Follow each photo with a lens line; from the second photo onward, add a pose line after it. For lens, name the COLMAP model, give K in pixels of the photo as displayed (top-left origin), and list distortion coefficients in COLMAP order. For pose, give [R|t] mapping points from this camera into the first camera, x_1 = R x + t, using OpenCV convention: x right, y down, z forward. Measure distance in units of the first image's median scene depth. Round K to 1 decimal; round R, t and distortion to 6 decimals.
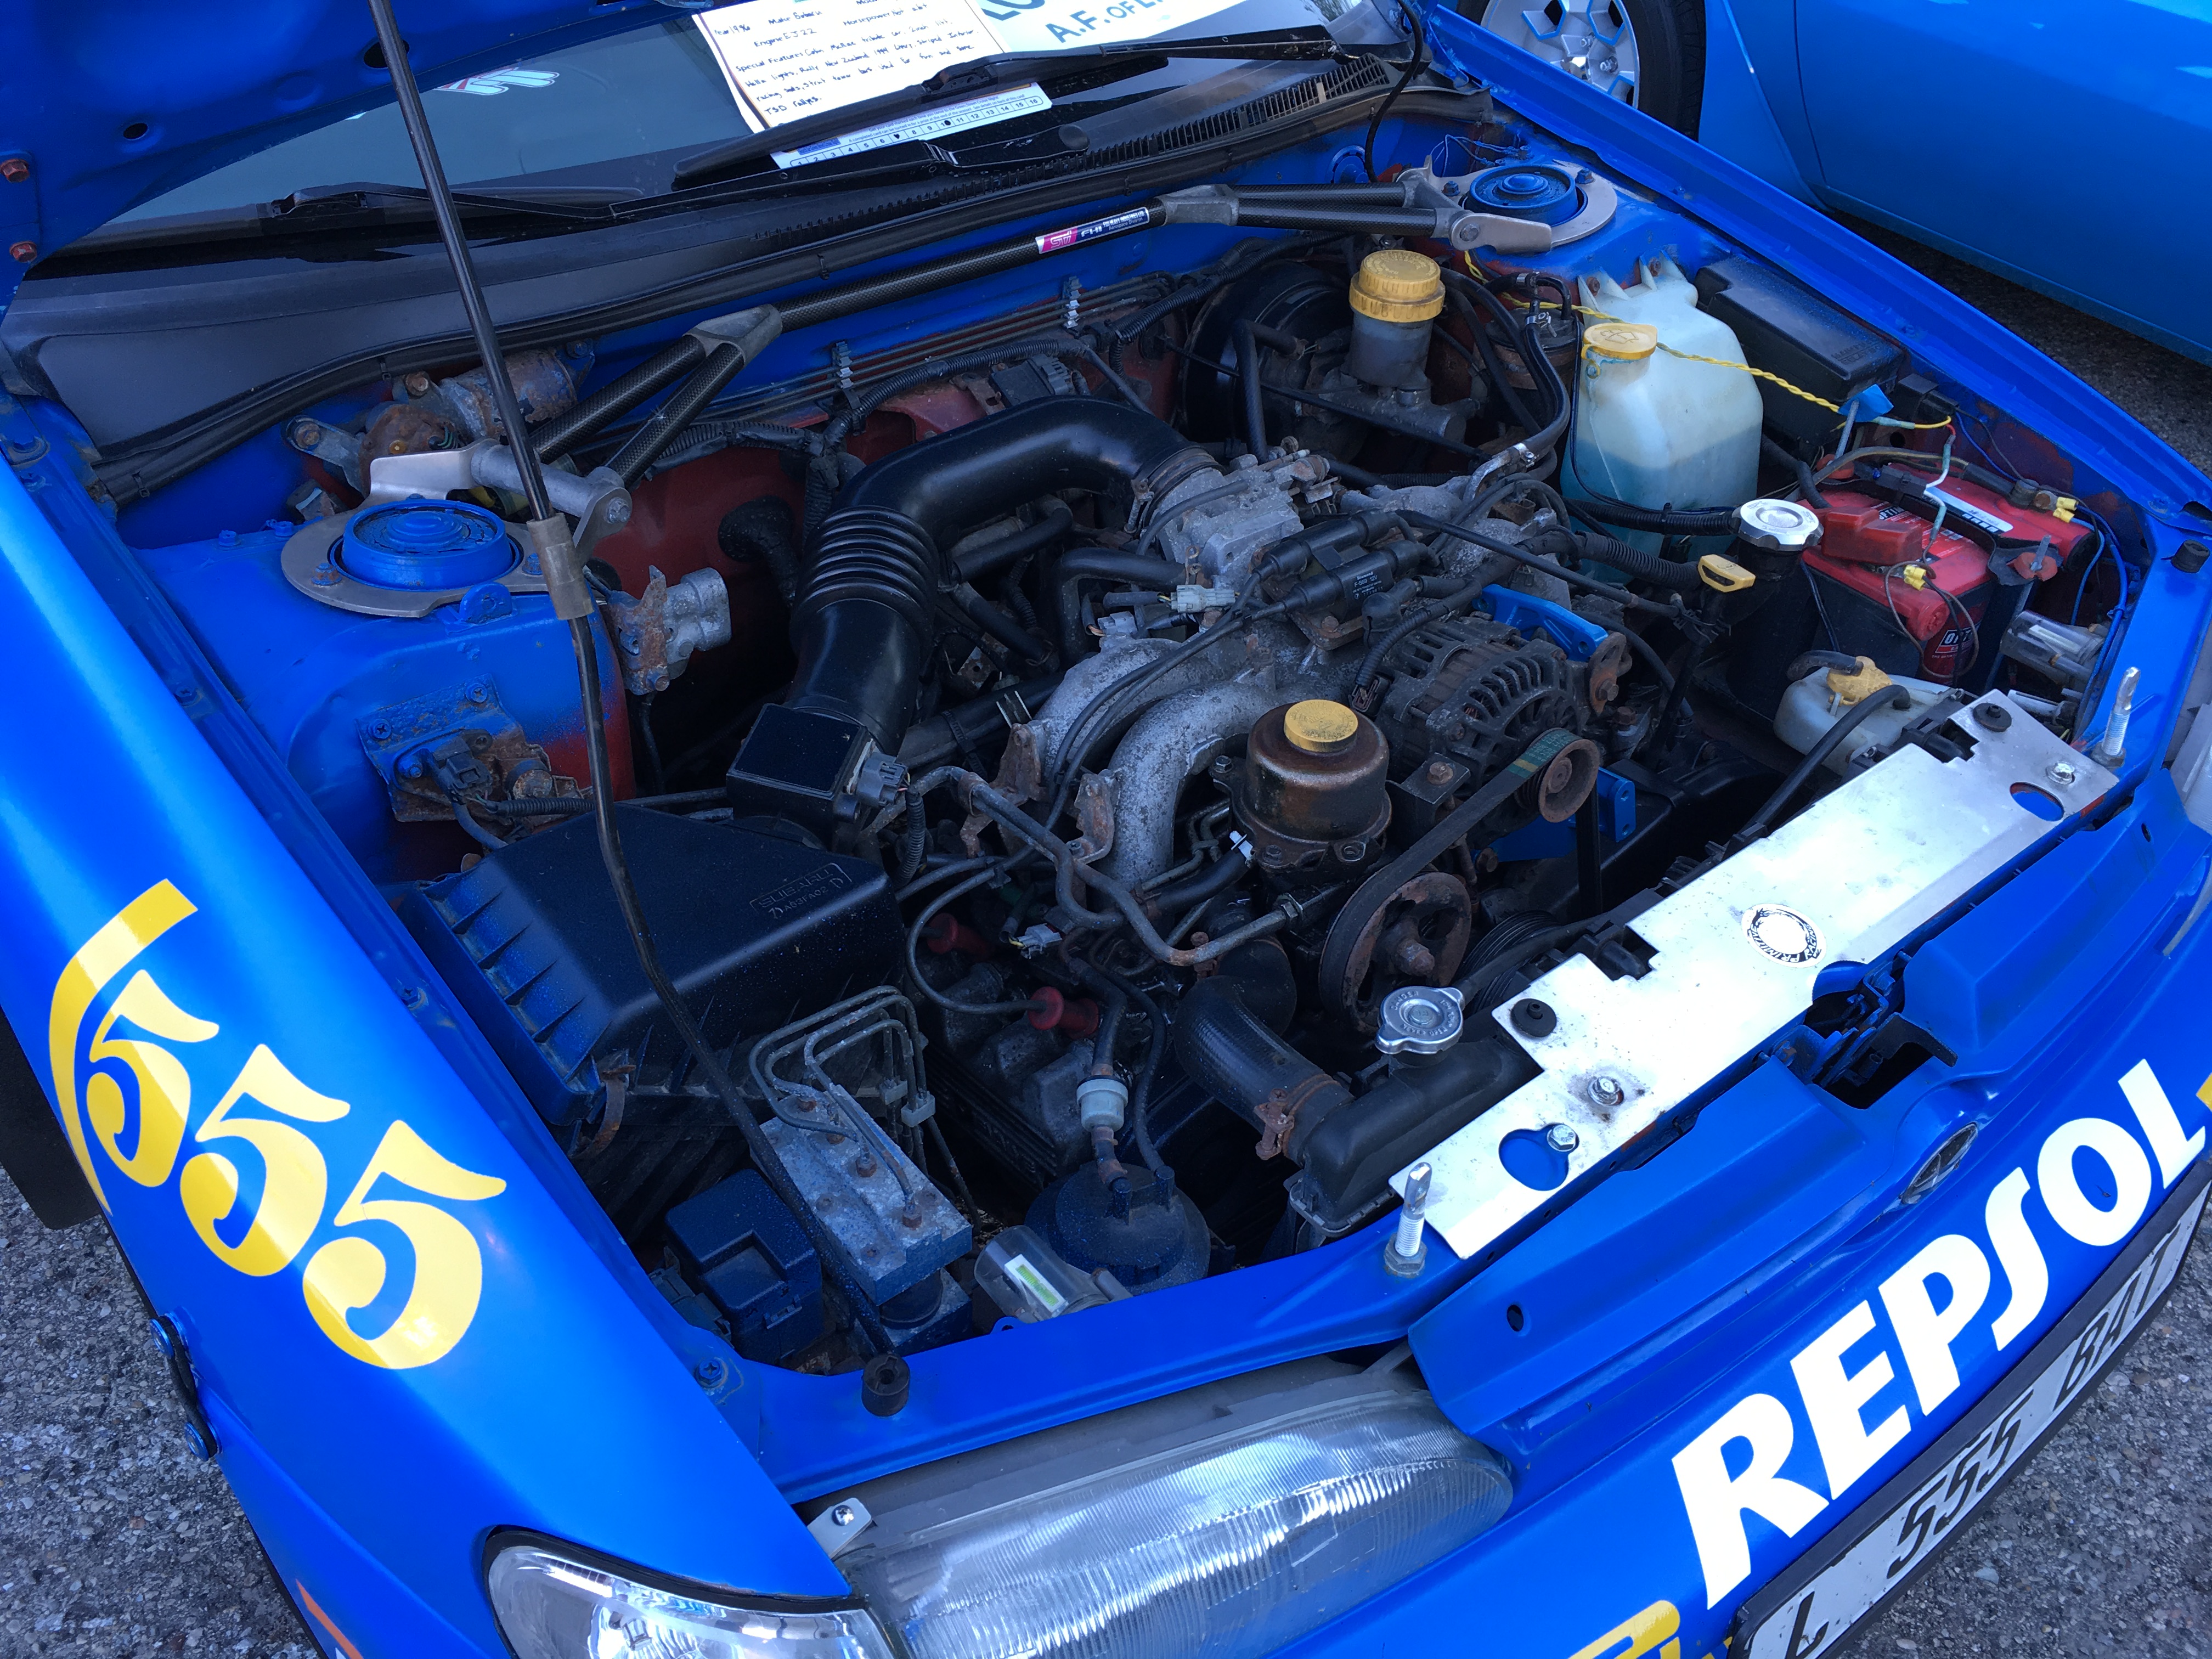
lens RADIAL K [[1878.8, 0, 1100.3], [0, 1878.8, 832.5], [0, 0, 1]] dist [0.041833, -0.035106]
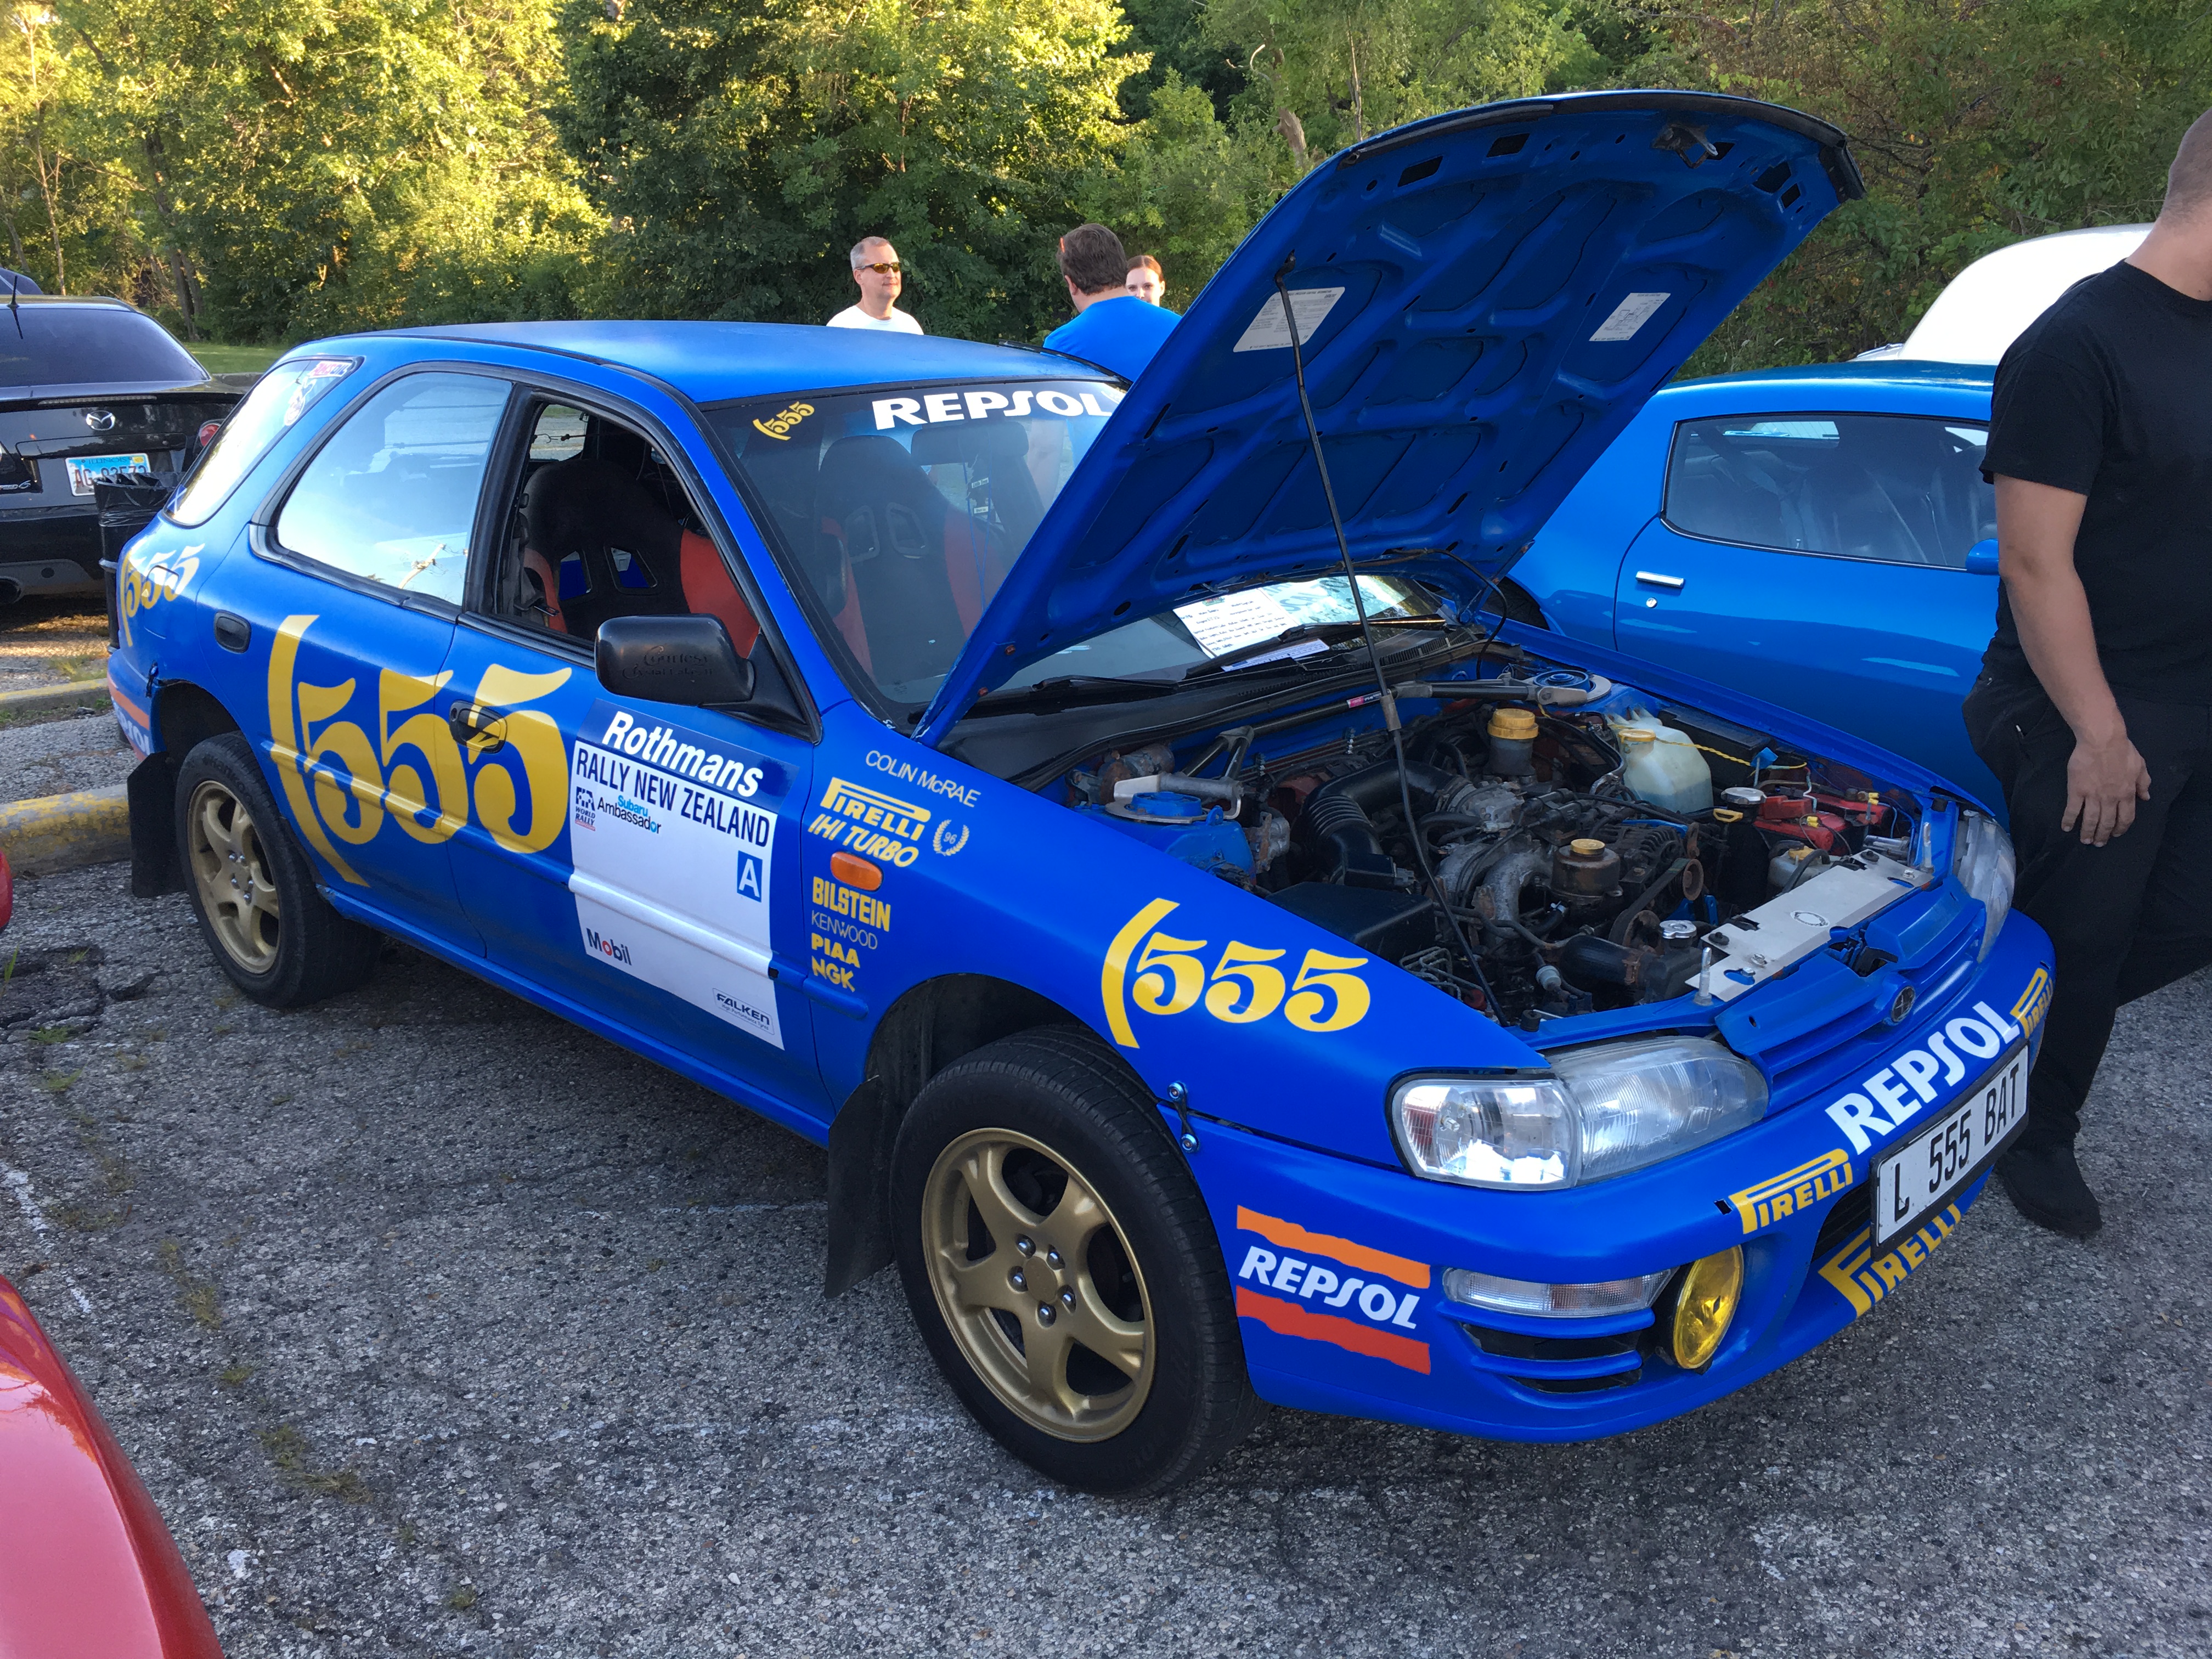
lens RADIAL K [[1878.8, 0, 1109.5], [0, 1878.8, 822.6], [0, 0, 1]] dist [0.041833, -0.035106]
pose [[0.990907, -0.064172, 0.118262, -0.651447], [0.103607, 0.924691, -0.366349, 0.623193], [-0.085846, 0.375270, 0.922932, -0.936758]]
